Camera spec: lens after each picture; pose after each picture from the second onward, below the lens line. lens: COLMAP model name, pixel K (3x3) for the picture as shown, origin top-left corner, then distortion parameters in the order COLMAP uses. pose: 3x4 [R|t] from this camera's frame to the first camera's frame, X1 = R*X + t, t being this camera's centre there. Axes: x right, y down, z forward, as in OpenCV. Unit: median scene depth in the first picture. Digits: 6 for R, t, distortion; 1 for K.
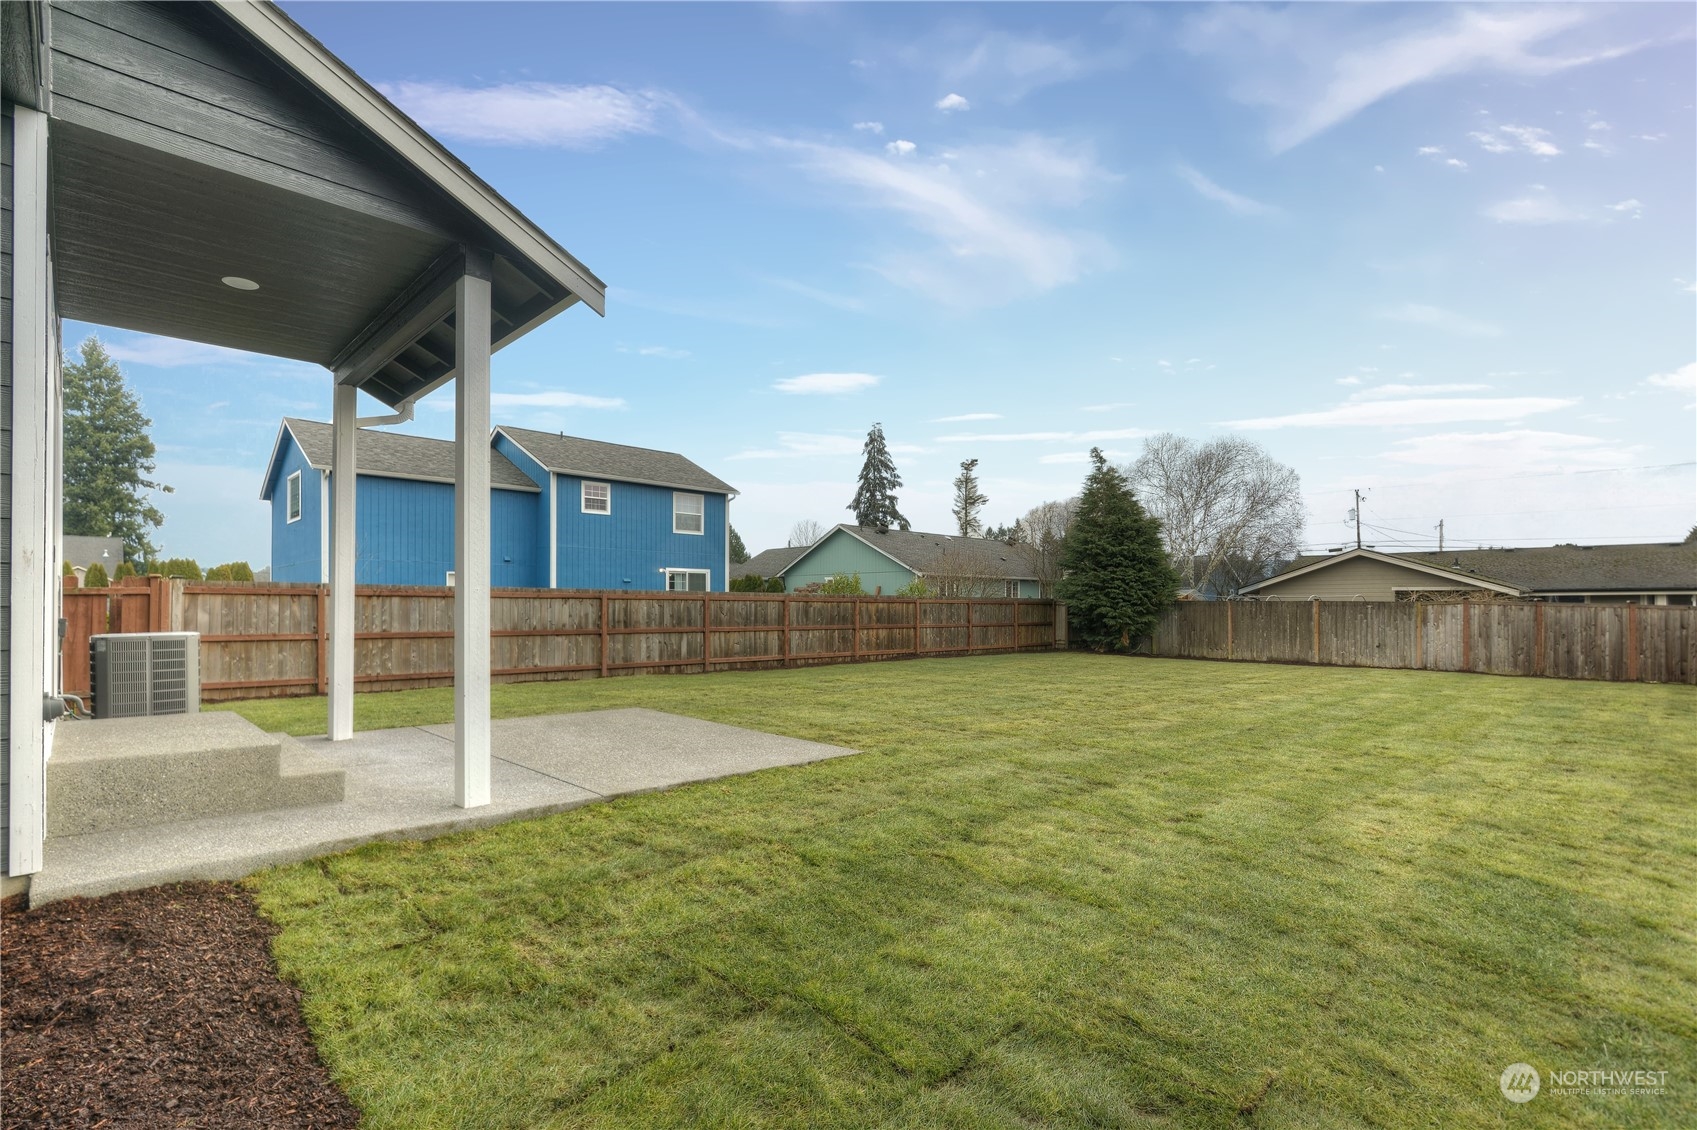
lens RADIAL K [[776.5, 0, 845.1], [0, 776.5, 603.0], [0, 0, 1]] dist [-0.000460, 0.000693]
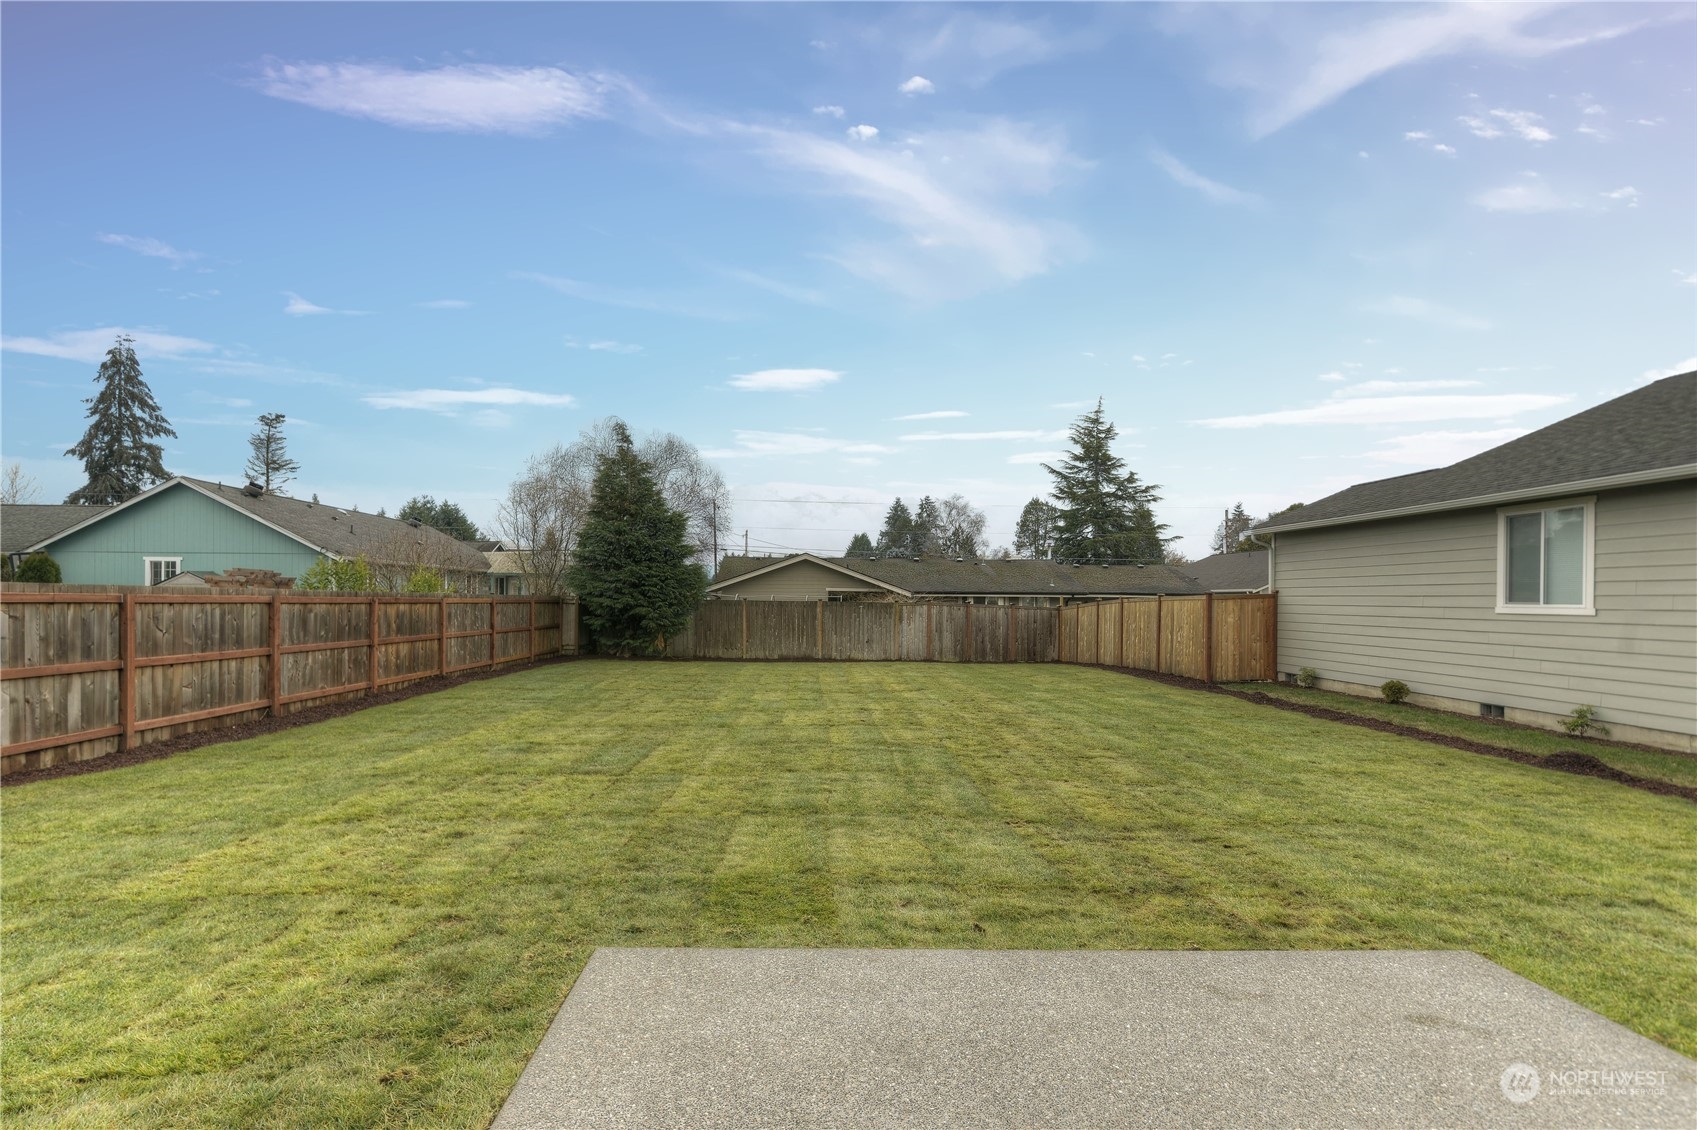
lens RADIAL K [[776.5, 0, 845.1], [0, 776.5, 603.0], [0, 0, 1]] dist [-0.000460, 0.000693]
pose [[0.689016, 0.001799, 0.724743, -0.146582], [-0.009299, 0.999937, 0.006359, -0.007246], [-0.724686, -0.011121, 0.688989, 0.226244]]
